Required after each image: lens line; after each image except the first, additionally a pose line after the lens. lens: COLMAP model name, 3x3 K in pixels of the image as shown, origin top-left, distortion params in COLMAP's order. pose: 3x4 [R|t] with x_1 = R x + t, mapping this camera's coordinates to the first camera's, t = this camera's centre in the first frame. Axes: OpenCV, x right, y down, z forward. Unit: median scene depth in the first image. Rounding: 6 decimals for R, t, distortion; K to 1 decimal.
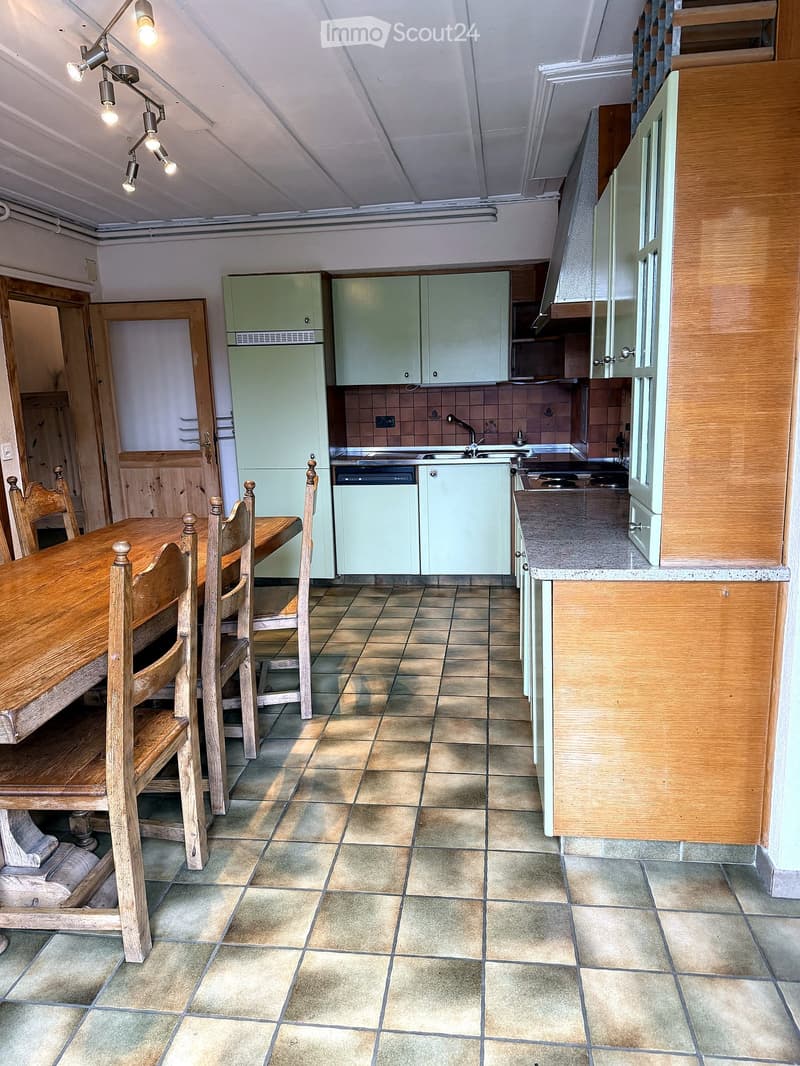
lens RADIAL K [[758.3, 0, 398.3], [0, 758.3, 537.5], [0, 0, 1]] dist [0.050738, -0.069753]
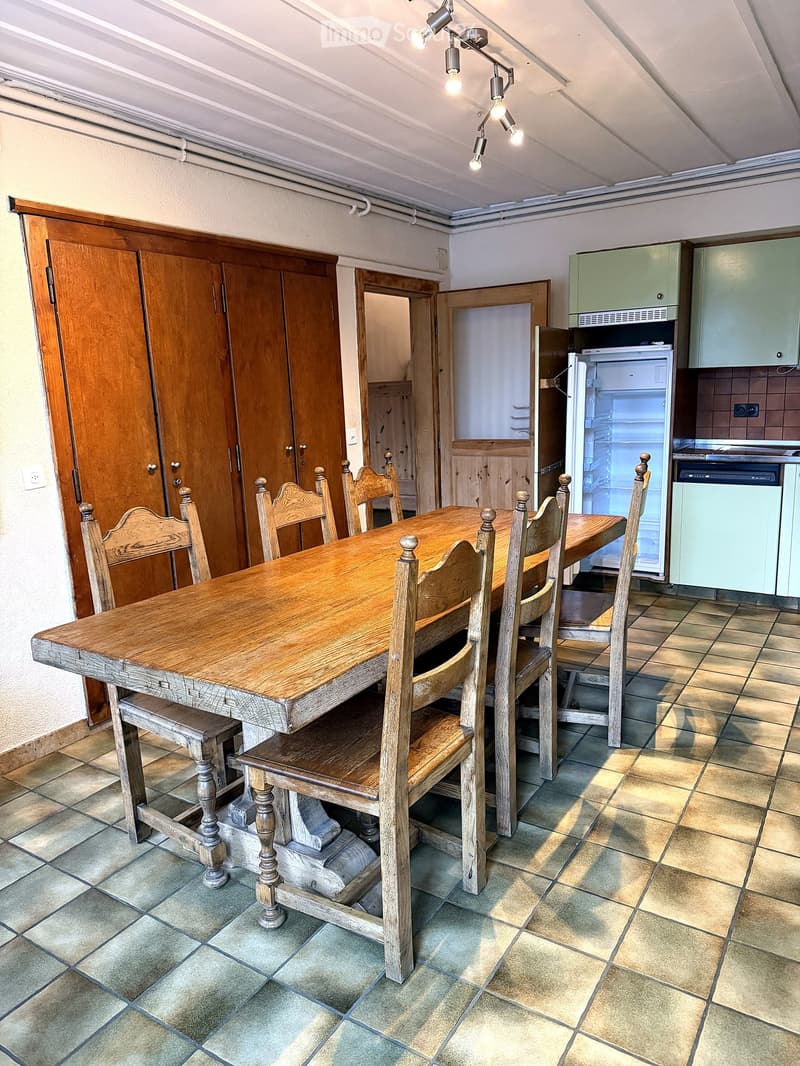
lens RADIAL K [[758.3, 0, 398.3], [0, 758.3, 537.5], [0, 0, 1]] dist [0.050738, -0.069753]
pose [[0.902030, 0.081749, -0.423861, 0.010563], [-0.076197, 0.996639, 0.030063, -0.012363], [0.424894, 0.005180, 0.905228, 0.108801]]
